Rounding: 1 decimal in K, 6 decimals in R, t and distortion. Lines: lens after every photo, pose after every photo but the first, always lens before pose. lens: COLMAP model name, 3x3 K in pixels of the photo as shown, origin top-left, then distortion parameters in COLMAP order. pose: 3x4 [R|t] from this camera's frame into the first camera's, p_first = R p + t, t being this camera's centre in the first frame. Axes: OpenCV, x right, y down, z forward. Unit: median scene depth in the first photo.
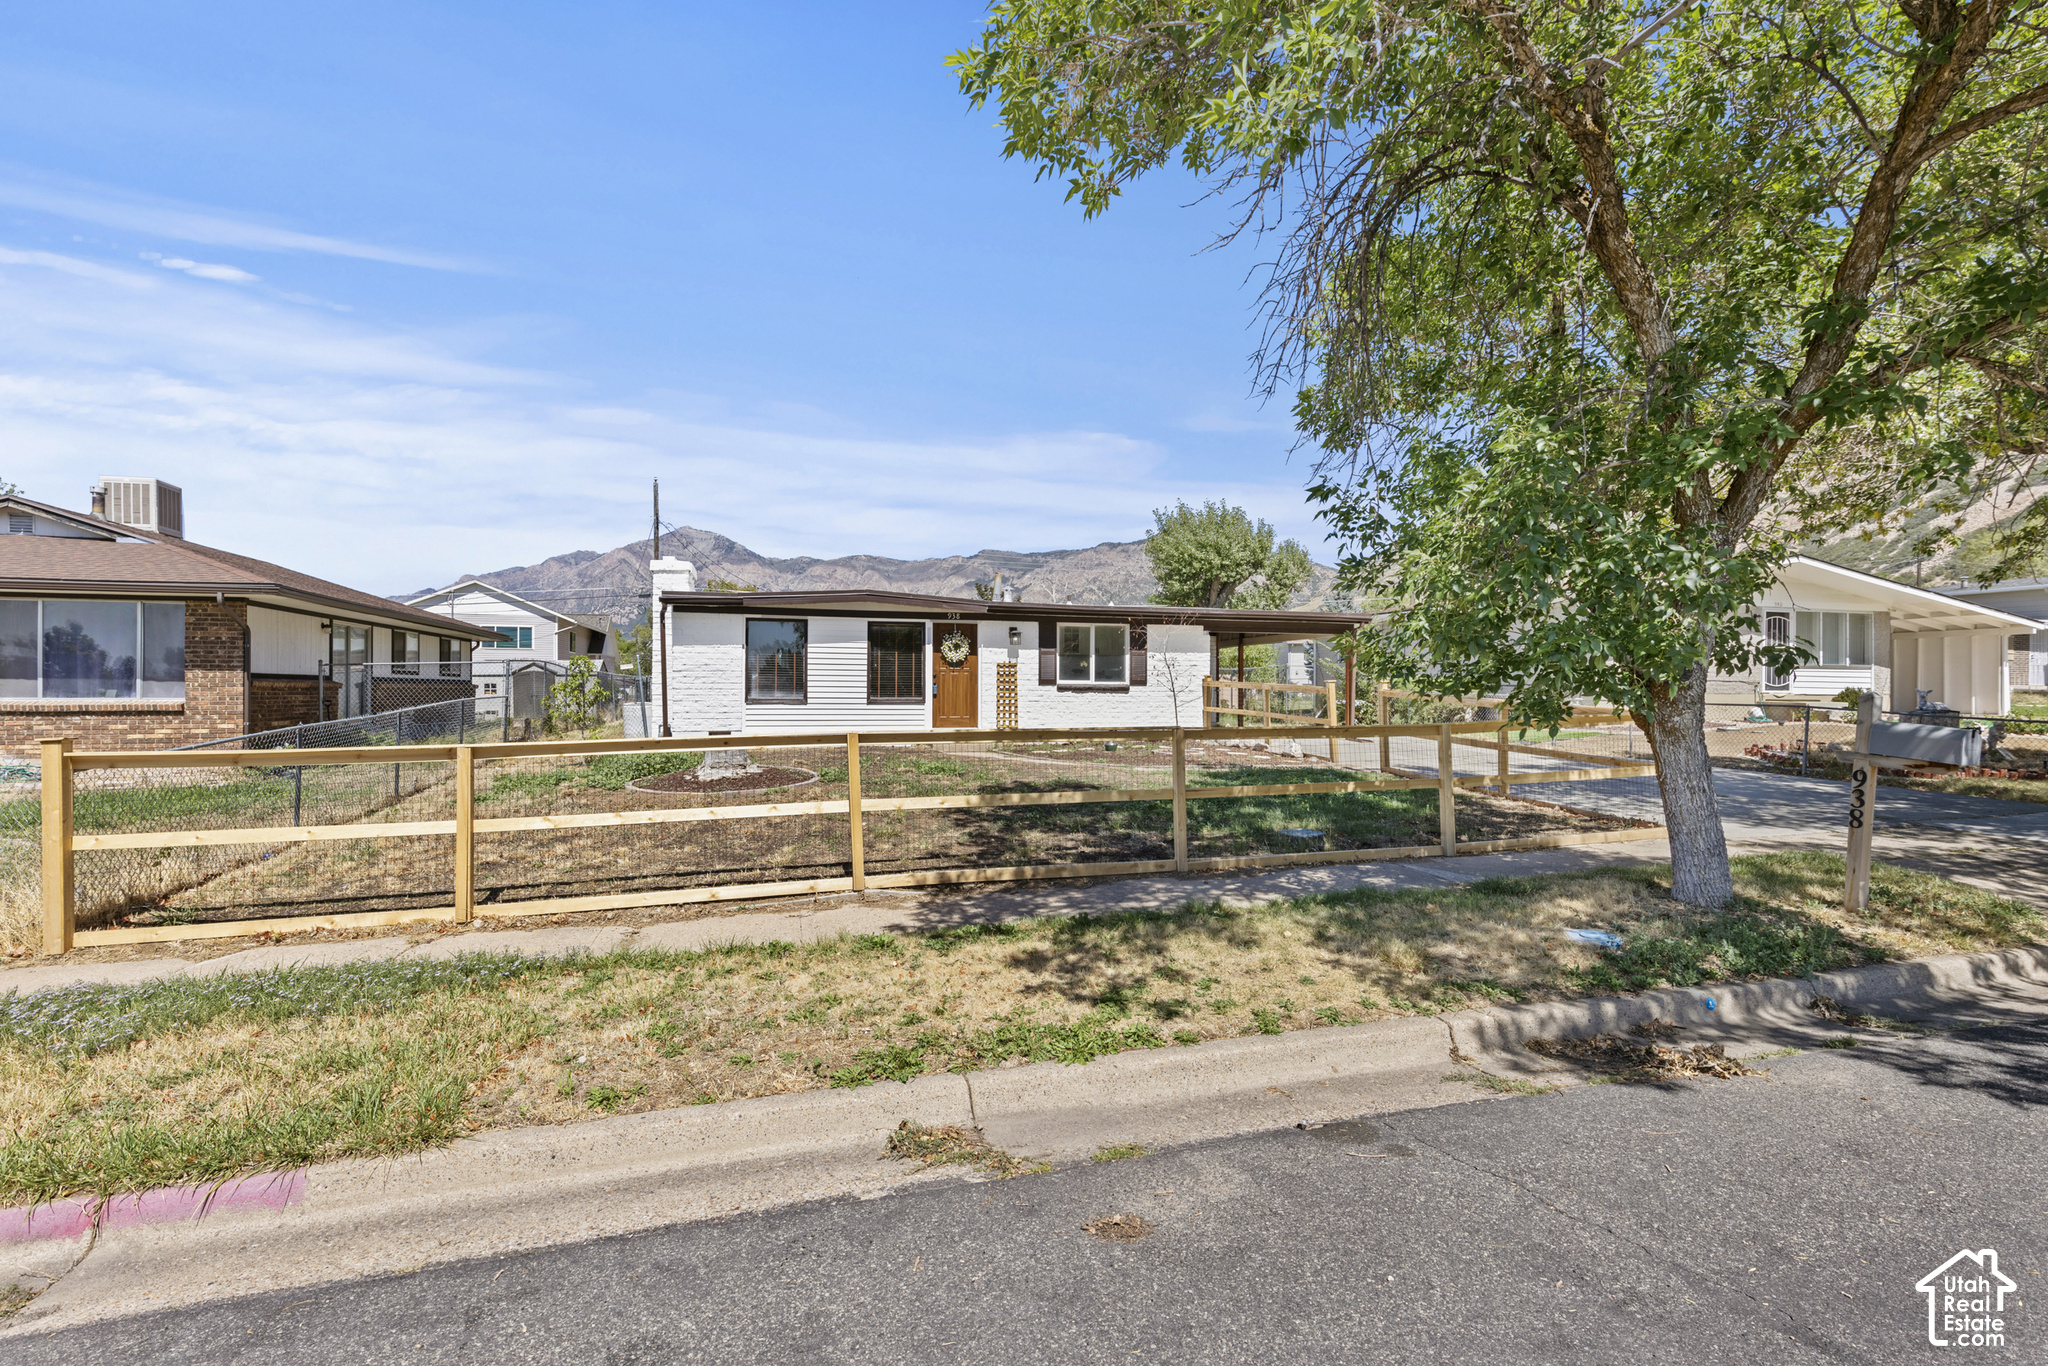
lens RADIAL K [[947.2, 0, 997.3], [0, 947.2, 685.1], [0, 0, 1]] dist [-0.001507, -0.000200]
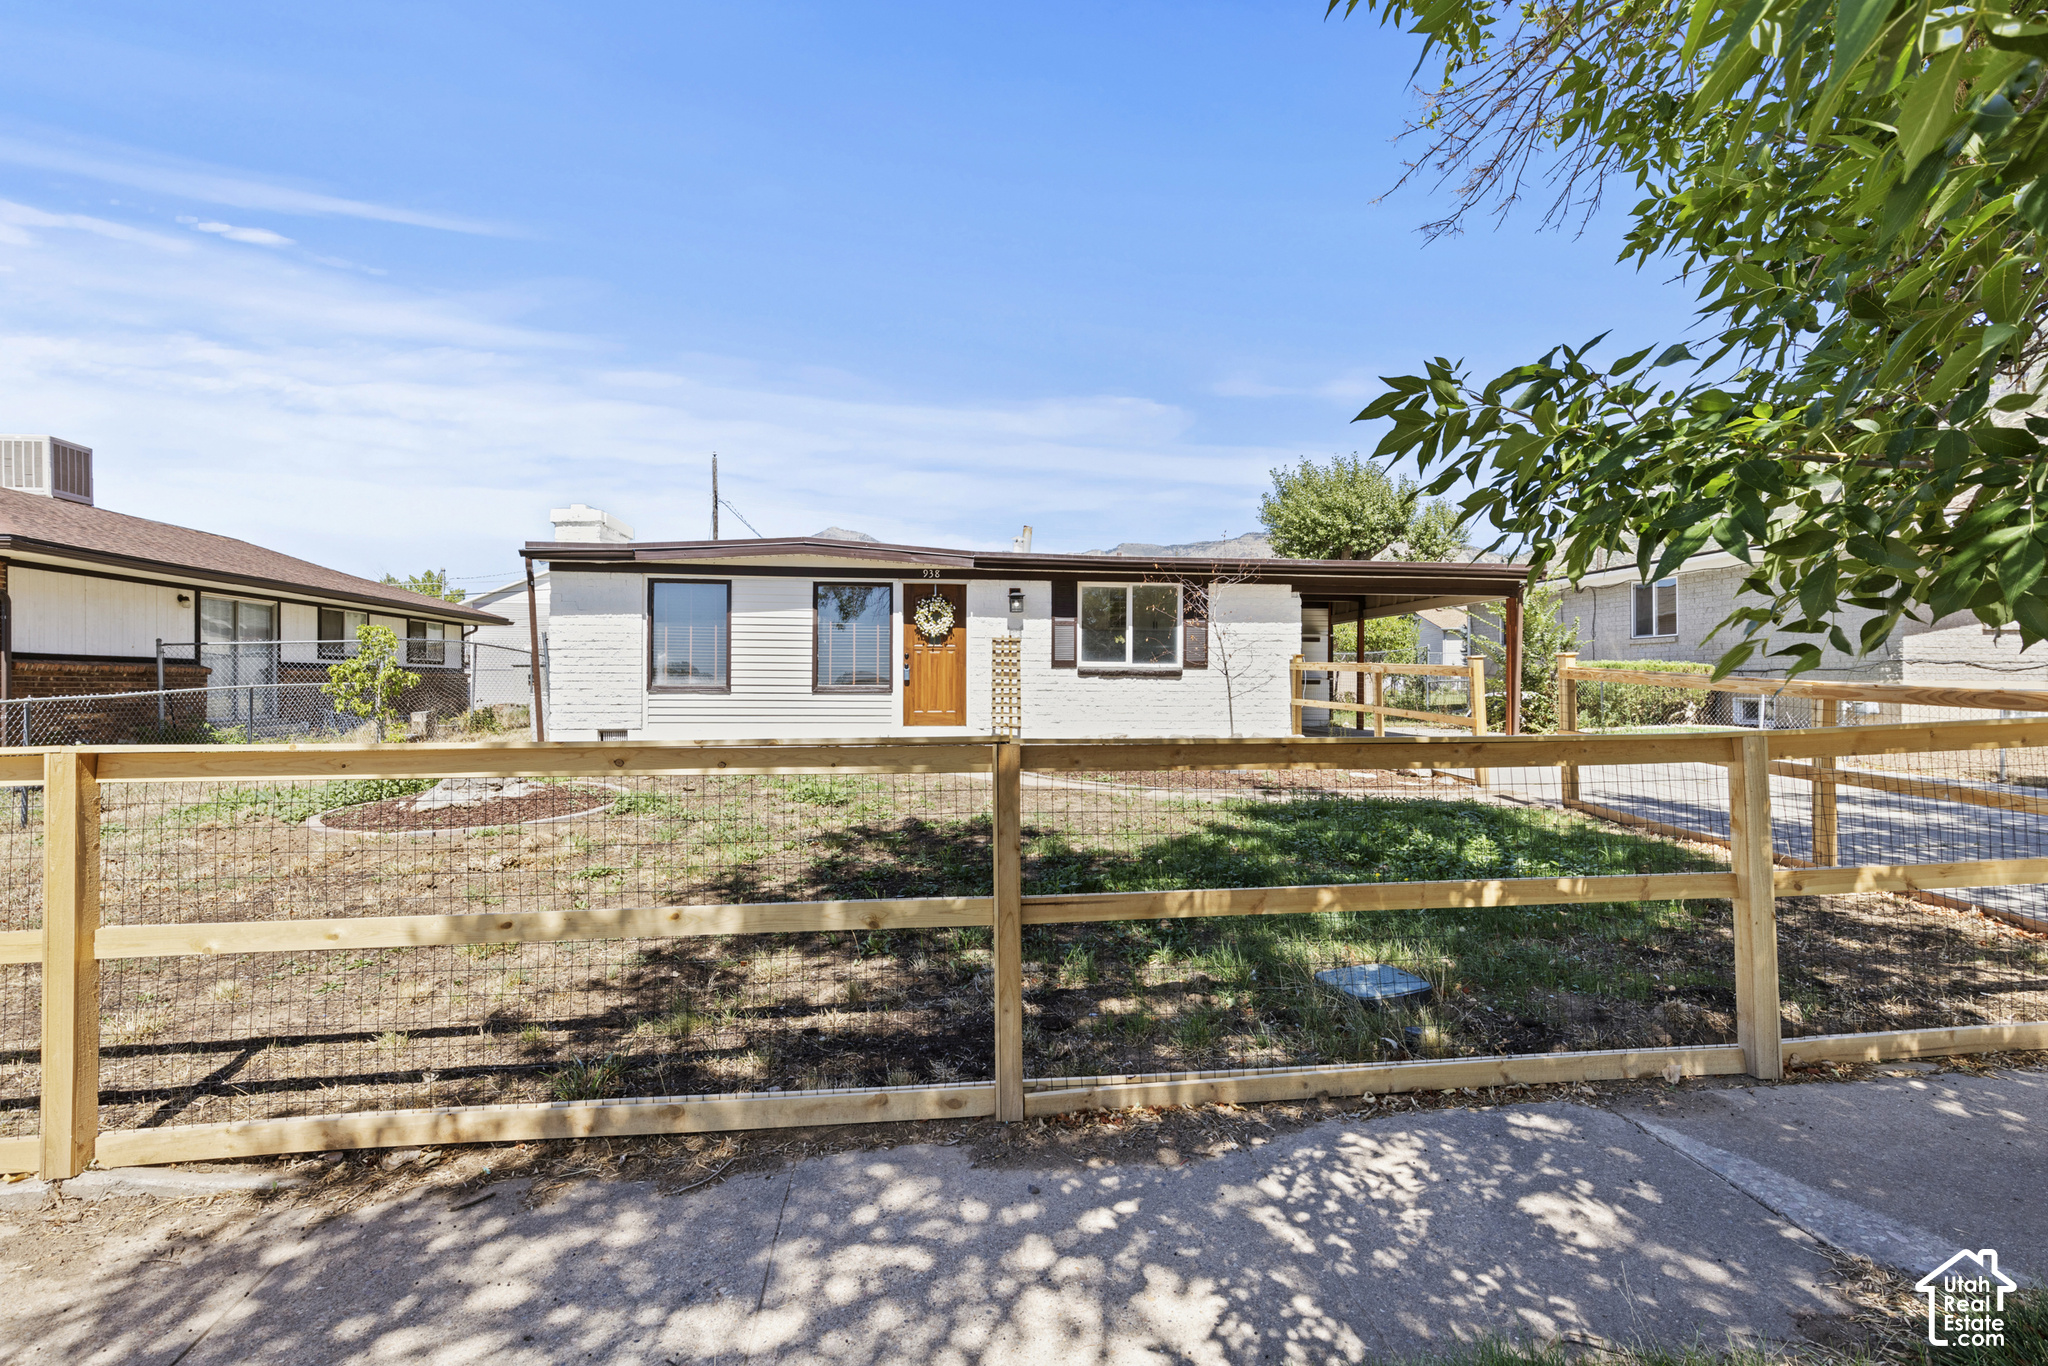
lens RADIAL K [[940.8, 0, 1001.8], [0, 940.8, 687.6], [0, 0, 1]] dist [0.003768, -0.000464]
pose [[0.989229, 0.000341, -0.146379, 0.111752], [0.000775, 0.999971, 0.007568, 0.009282], [0.146377, -0.007600, 0.989200, 0.284490]]
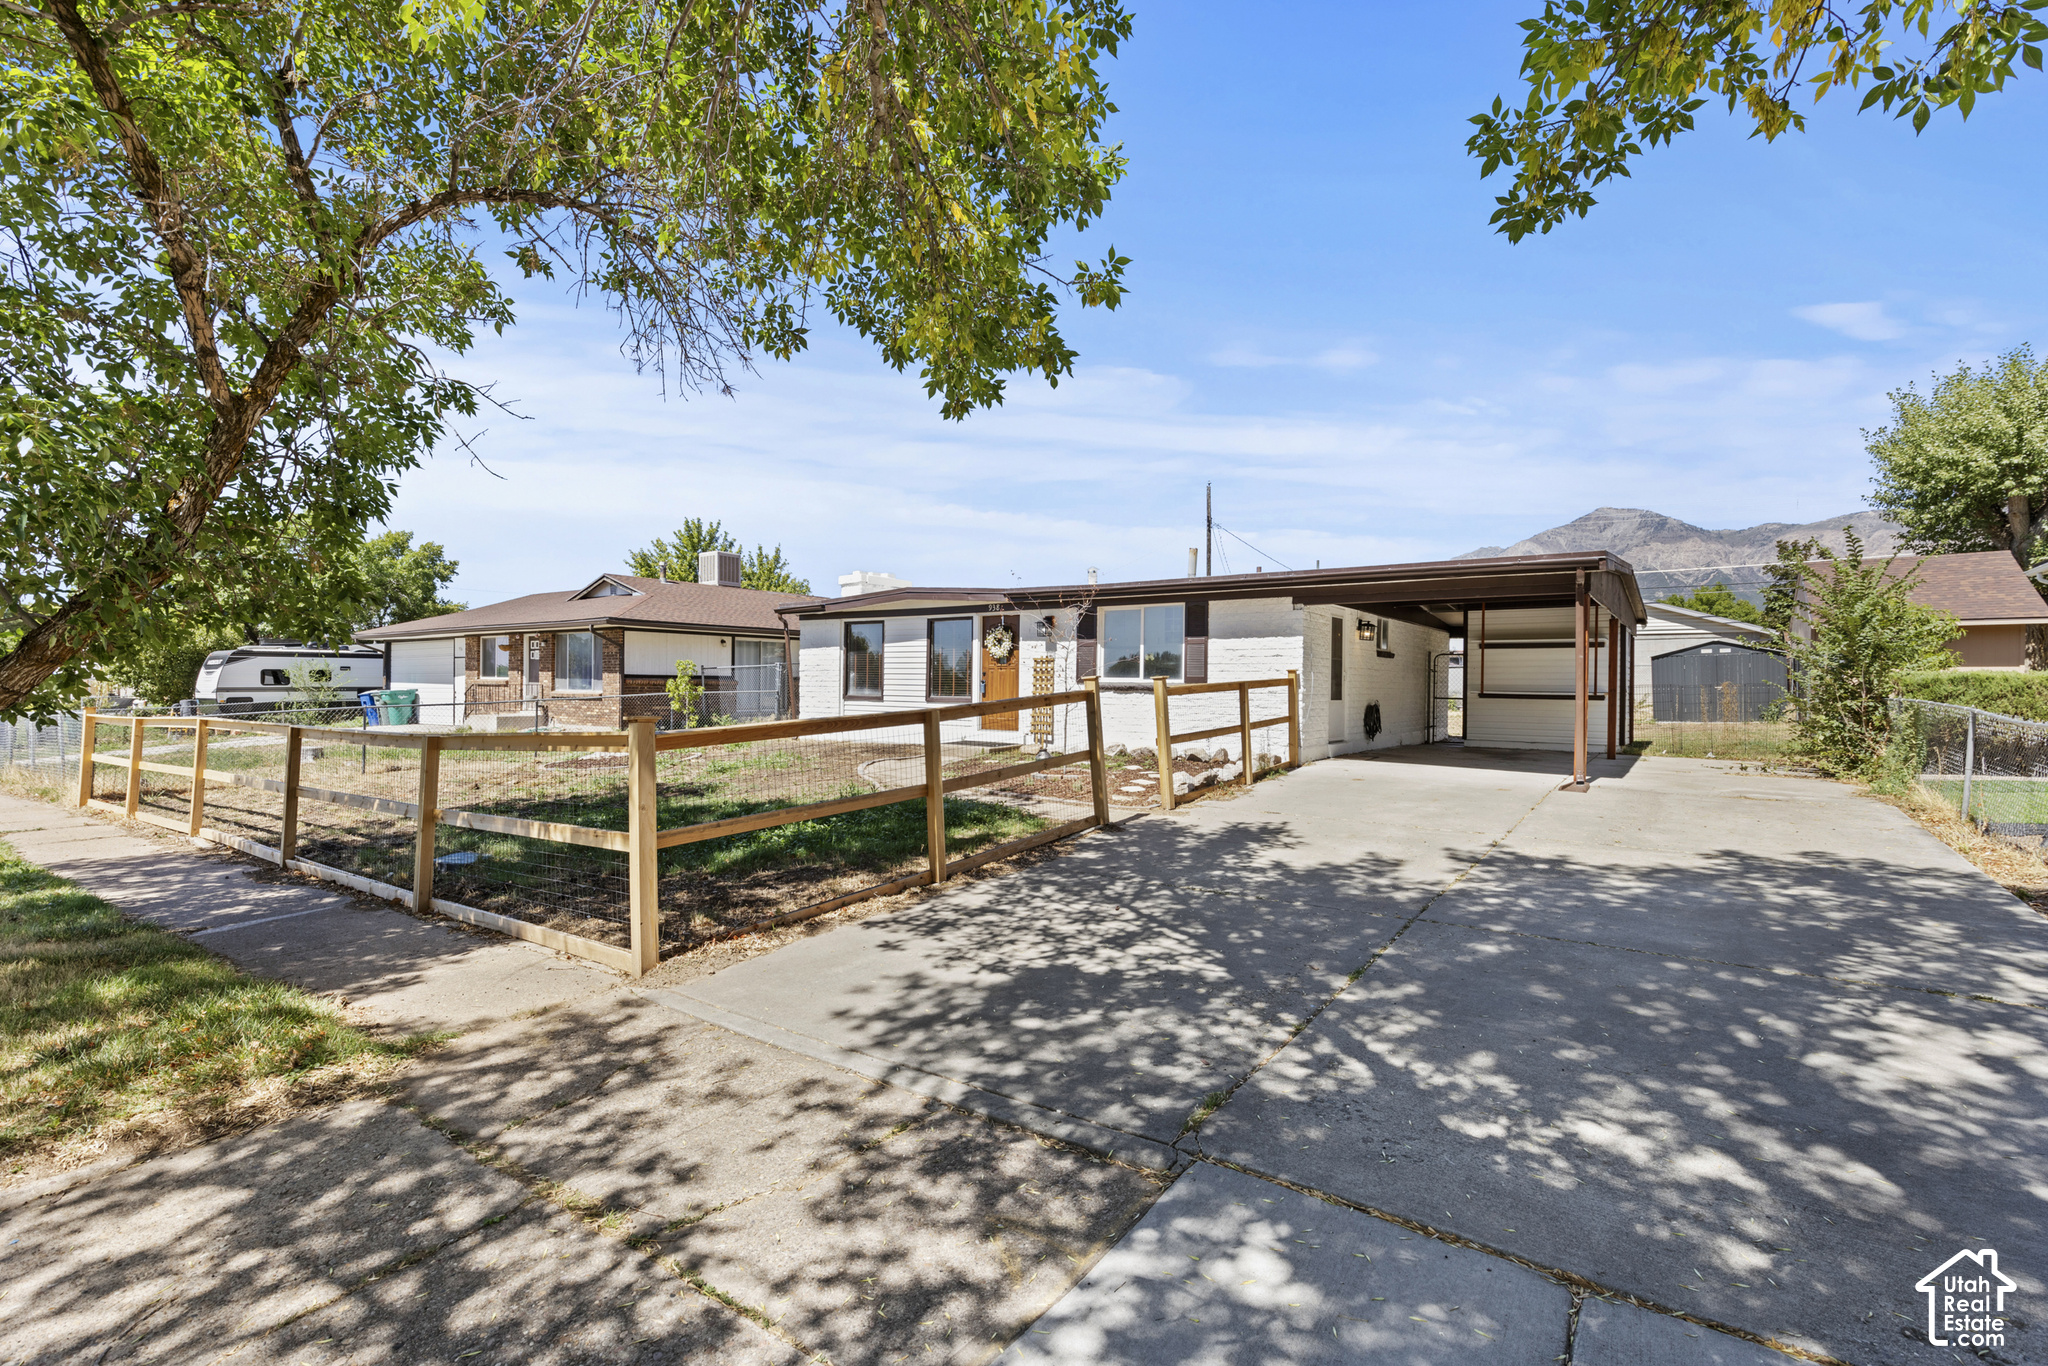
lens RADIAL K [[940.8, 0, 1001.8], [0, 940.8, 687.6], [0, 0, 1]] dist [0.003768, -0.000464]
pose [[0.617706, 0.005376, -0.786391, 0.654282], [-0.003245, 0.999986, 0.004287, -0.000073], [0.786402, -0.000097, 0.617715, 0.441436]]
